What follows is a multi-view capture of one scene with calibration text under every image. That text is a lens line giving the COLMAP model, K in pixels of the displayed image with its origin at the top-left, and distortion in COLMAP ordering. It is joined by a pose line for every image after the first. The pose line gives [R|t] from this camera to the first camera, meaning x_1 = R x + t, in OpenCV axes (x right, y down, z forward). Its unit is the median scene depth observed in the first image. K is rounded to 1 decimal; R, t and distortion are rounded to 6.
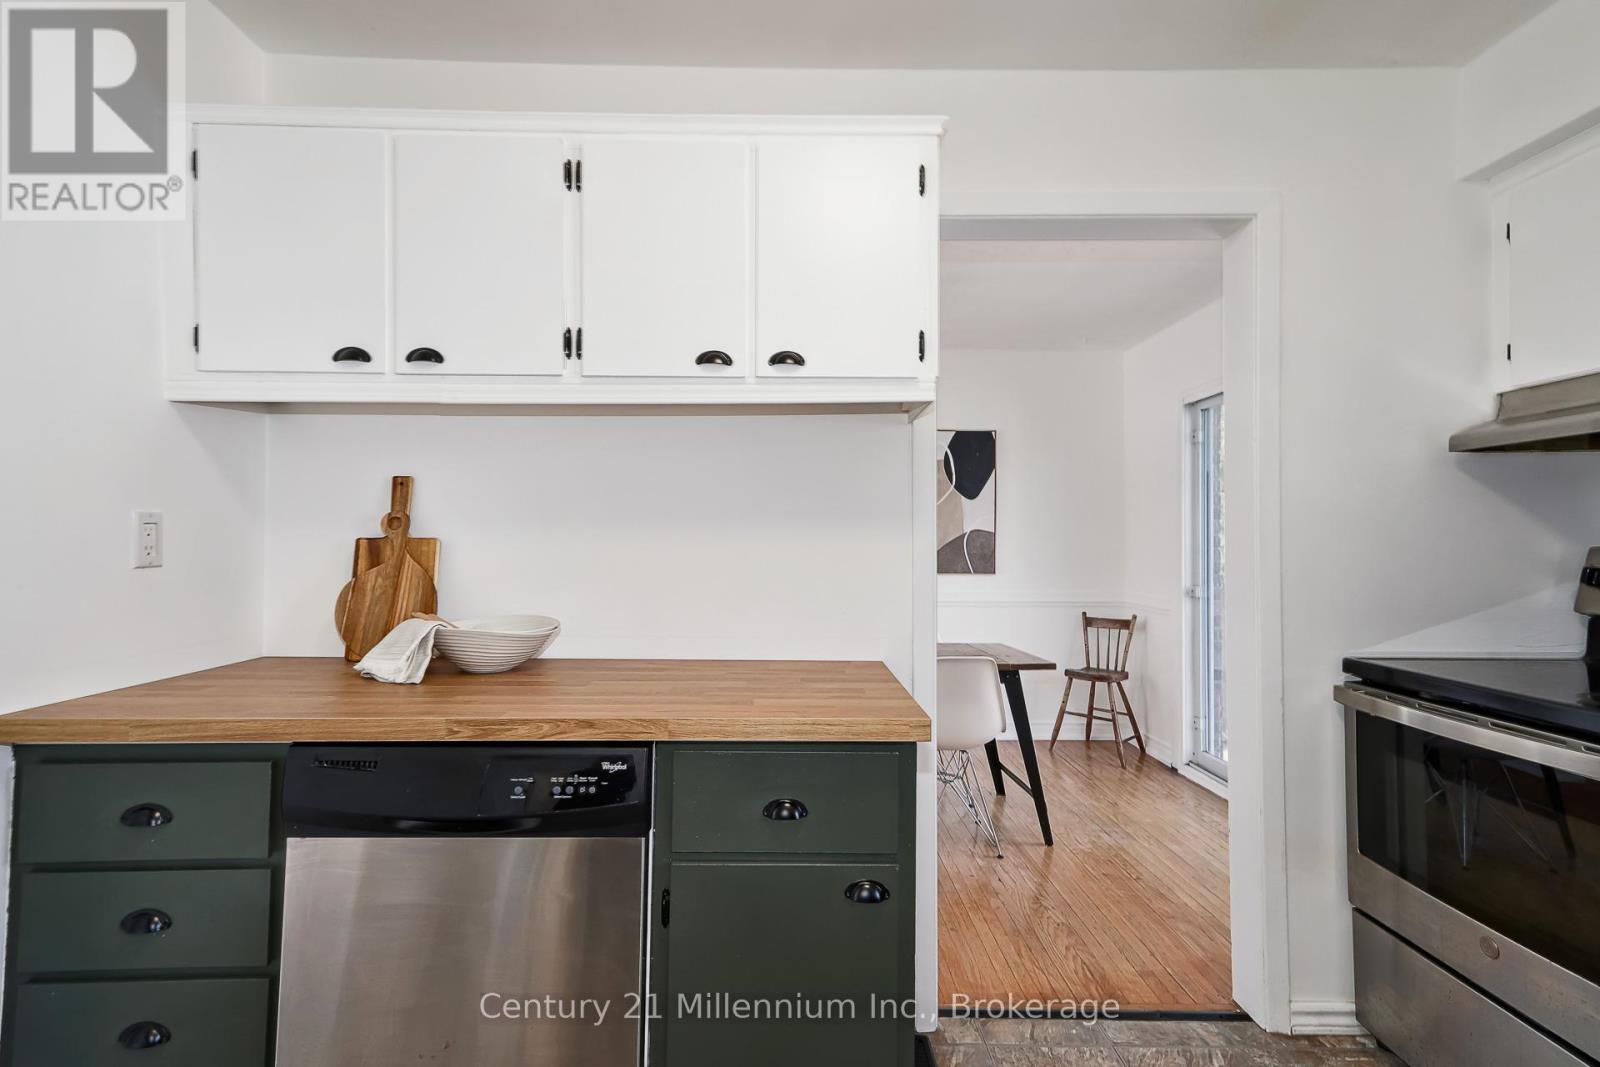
lens RADIAL K [[745.1, 0, 792.9], [0, 745.1, 539.2], [0, 0, 1]] dist [0.030099, 0.000249]
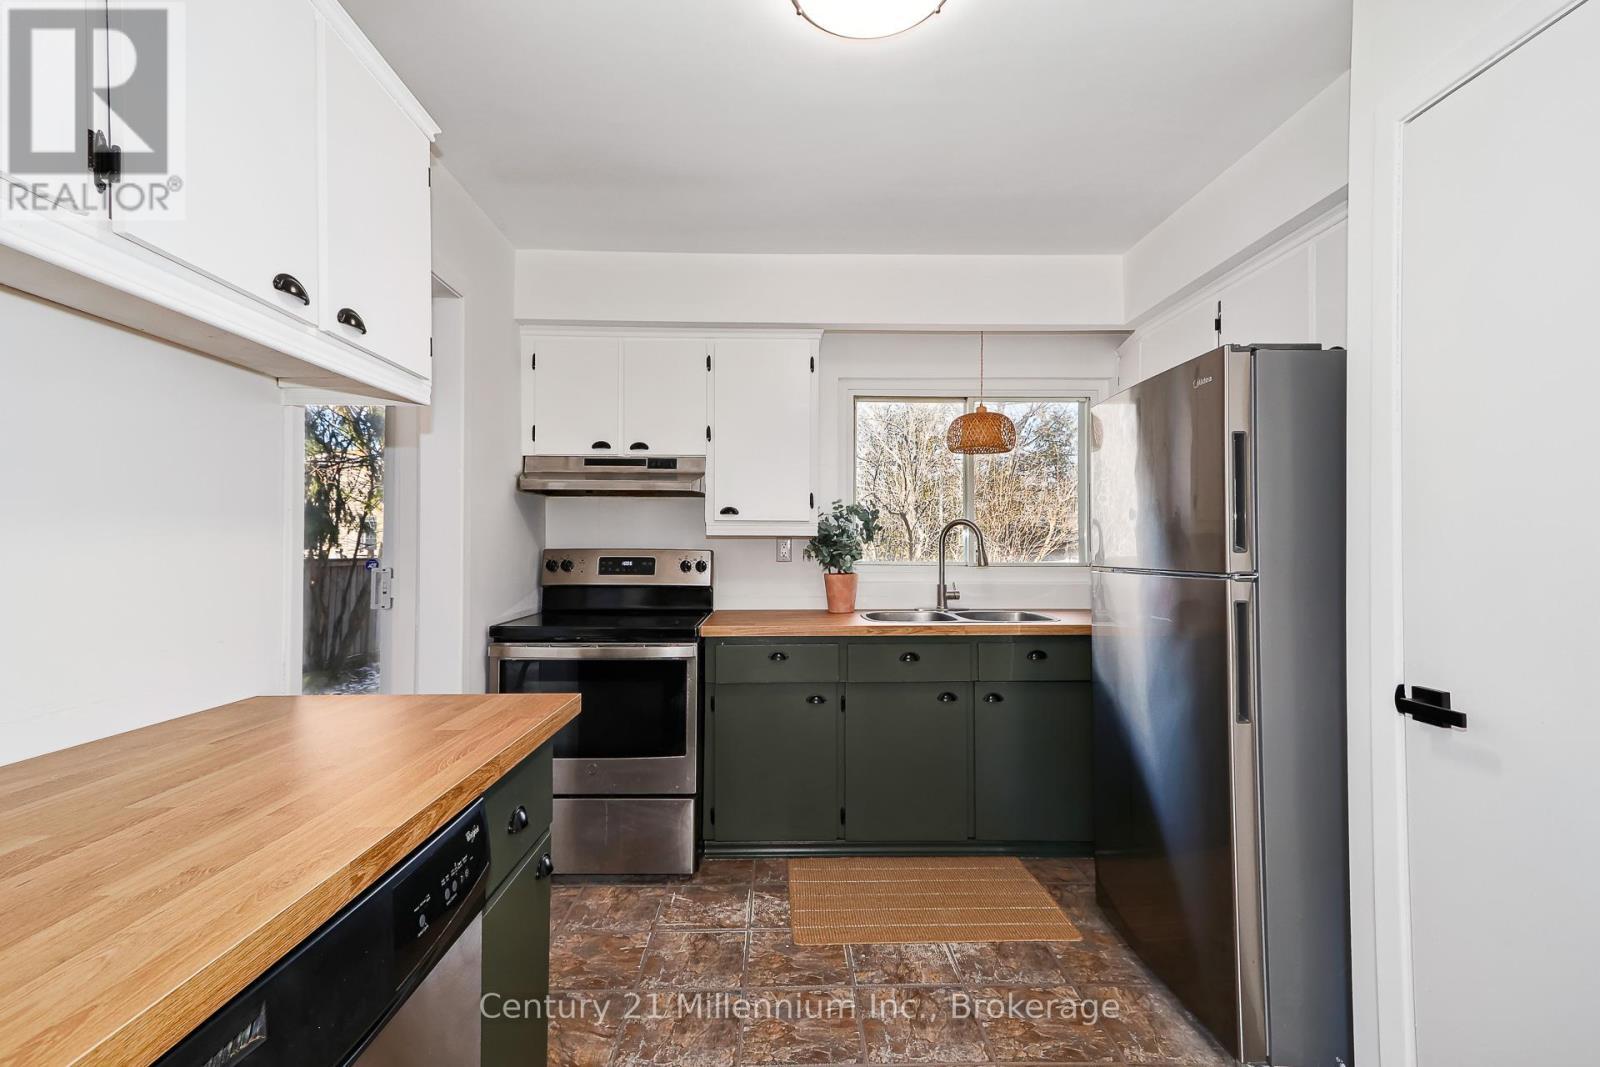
lens RADIAL K [[745.1, 0, 792.9], [0, 745.1, 539.2], [0, 0, 1]] dist [0.030099, 0.000249]
pose [[-0.022613, 0.005324, 0.999730, -0.830375], [-0.017774, 0.999826, -0.005727, -0.008154], [-0.999586, -0.017898, -0.022515, 0.539291]]
